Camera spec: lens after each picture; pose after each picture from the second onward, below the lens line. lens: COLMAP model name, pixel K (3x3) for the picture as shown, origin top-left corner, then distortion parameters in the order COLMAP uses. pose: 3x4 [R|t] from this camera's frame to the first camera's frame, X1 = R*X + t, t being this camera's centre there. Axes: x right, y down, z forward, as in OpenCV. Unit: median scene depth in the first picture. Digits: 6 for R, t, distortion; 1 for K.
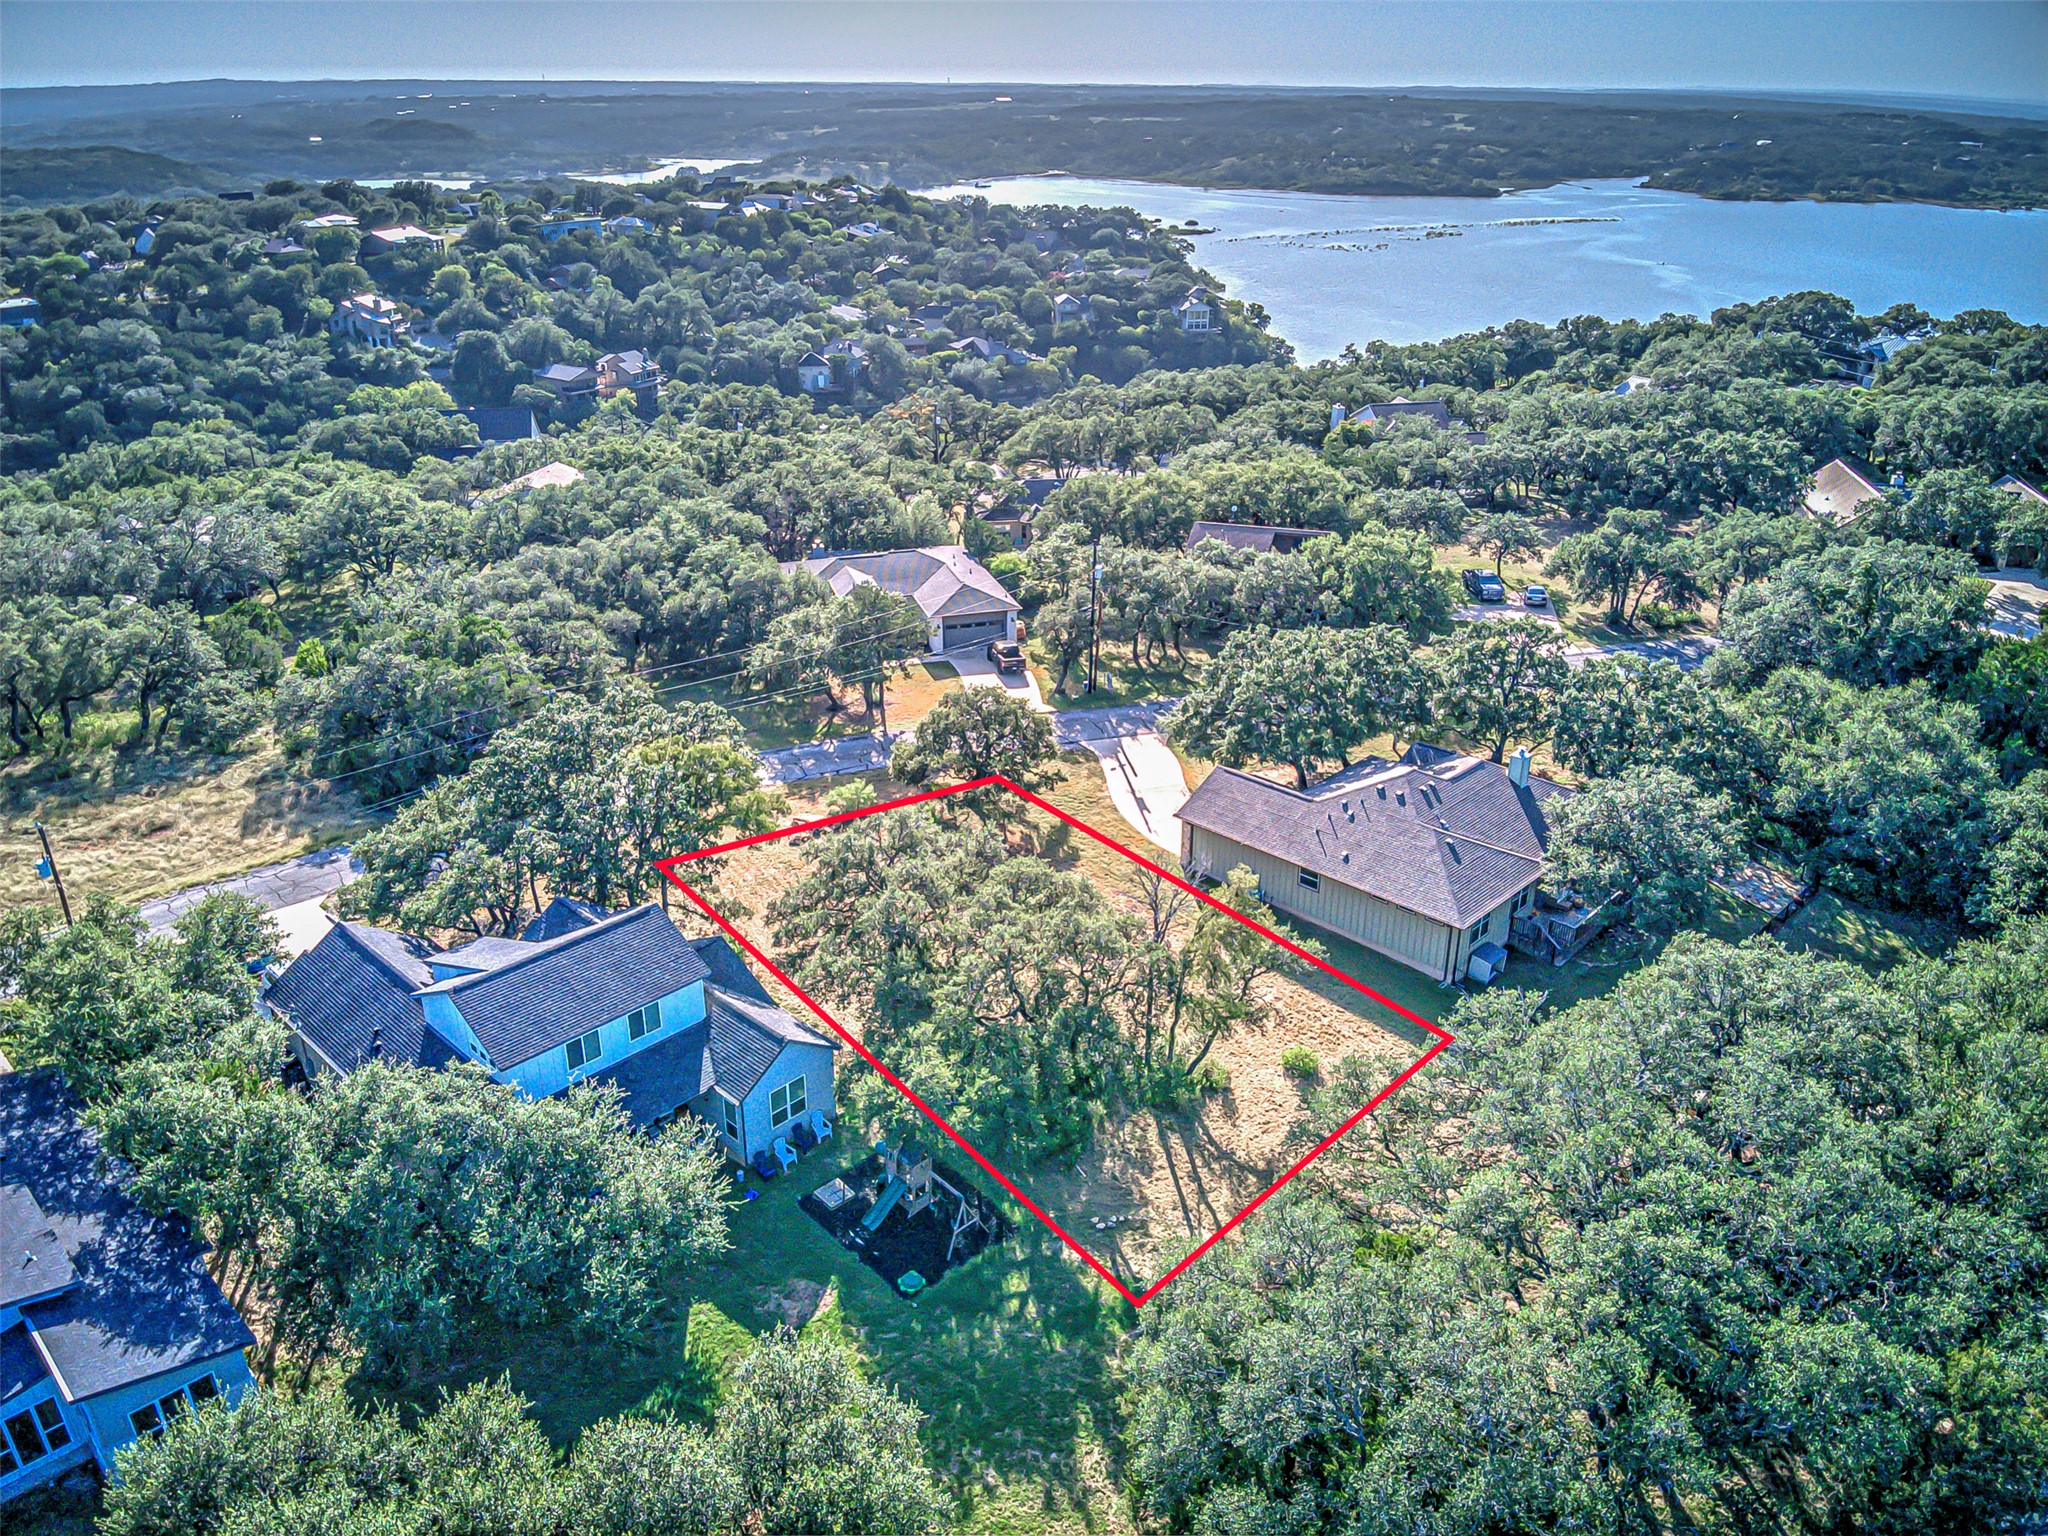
lens RADIAL K [[1486.1, 0, 1024.7], [0, 1486.1, 780.9], [0, 0, 1]] dist [0.099299, -0.189963]
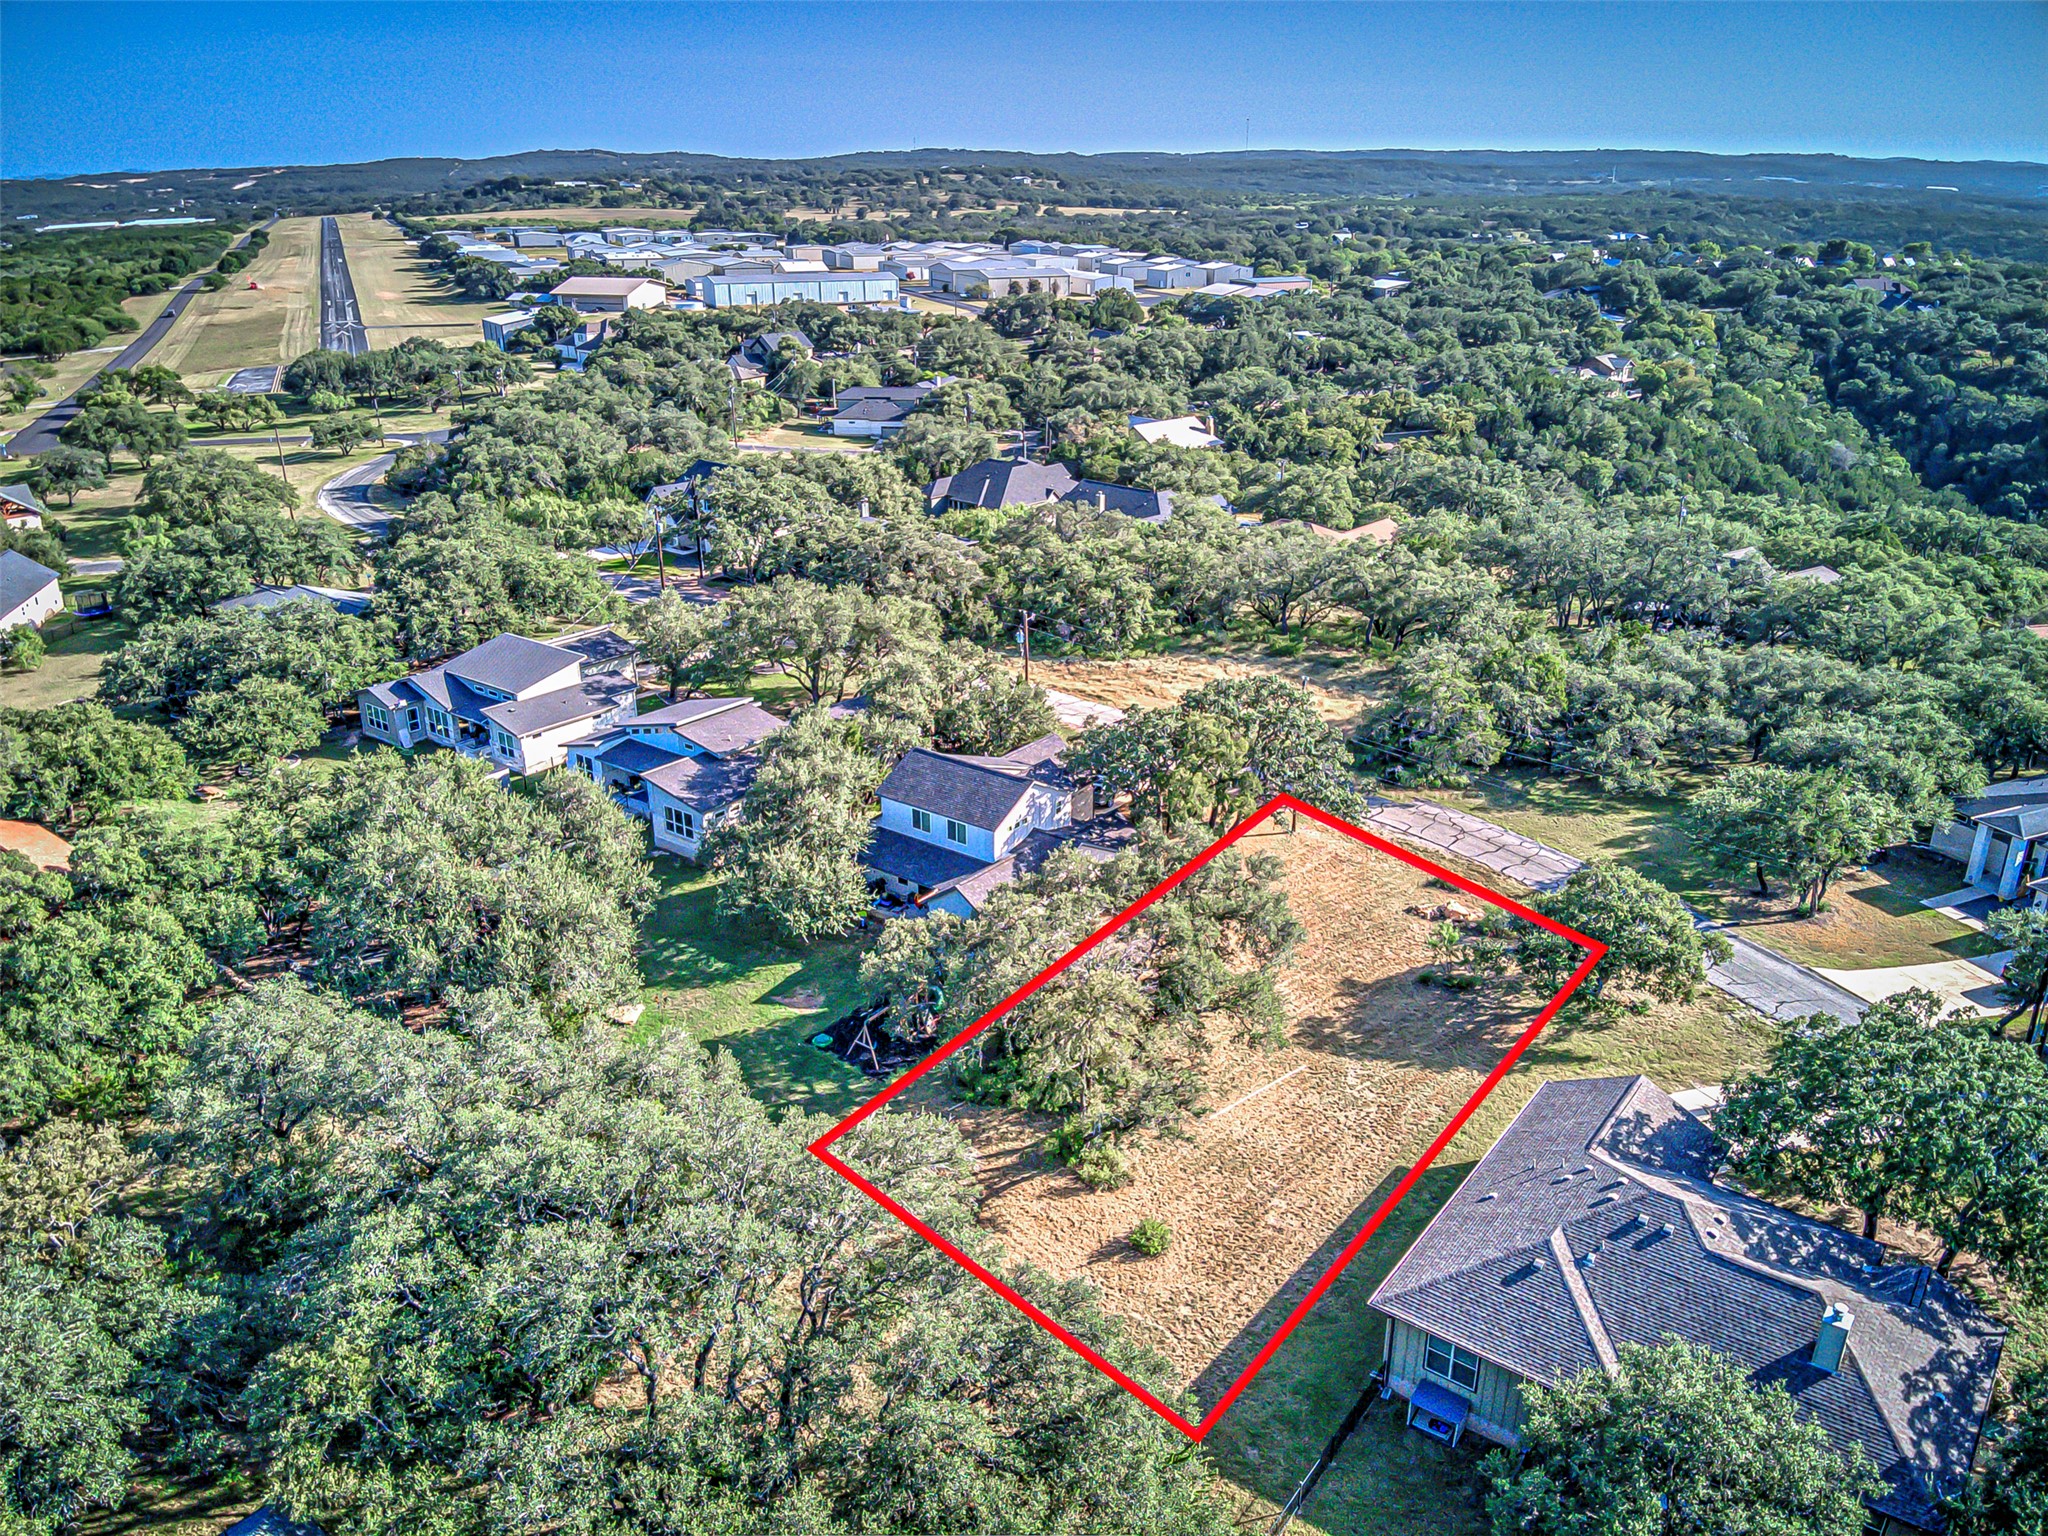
lens RADIAL K [[1491.1, 0, 1024.0], [0, 1491.1, 768.0], [0, 0, 1]] dist [0.128278, -0.217371]
pose [[0.112362, 0.361323, -0.925646, 0.482057], [-0.413414, 0.864092, 0.287112, -0.150366], [0.903584, 0.350414, 0.246467, 0.318291]]
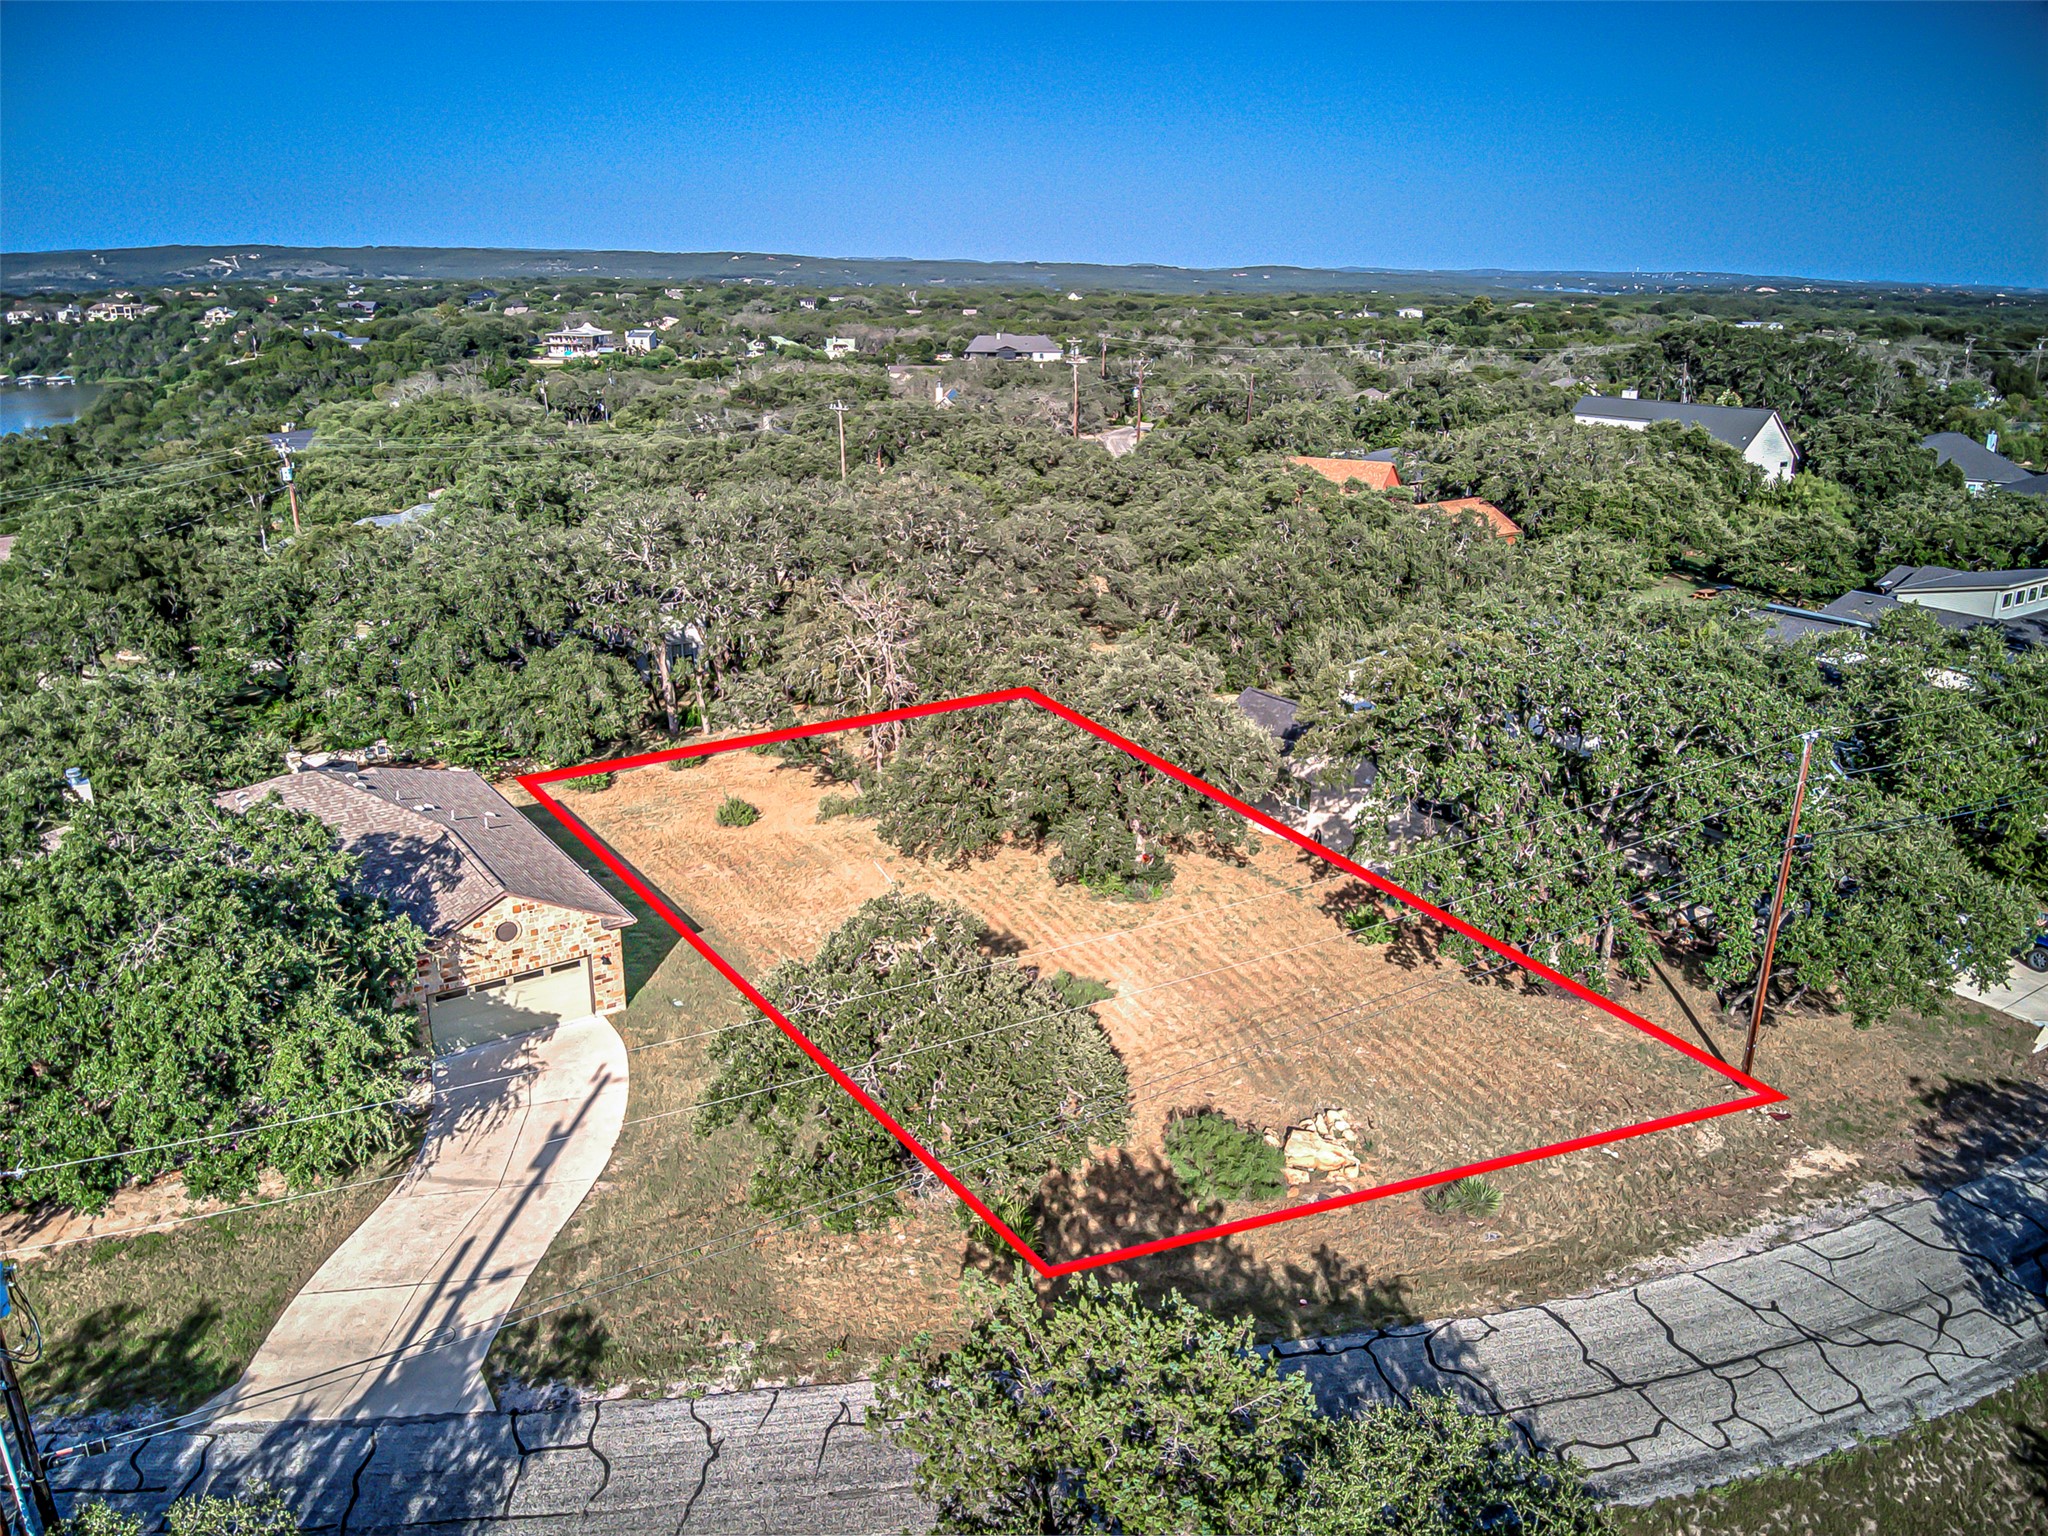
lens RADIAL K [[1486.1, 0, 1024.7], [0, 1486.1, 780.9], [0, 0, 1]] dist [0.099299, -0.189963]
pose [[-0.981840, -0.058457, 0.180478, -0.092355], [0.080775, 0.731979, 0.676522, -0.247506], [-0.171654, 0.678814, -0.713965, 0.859493]]
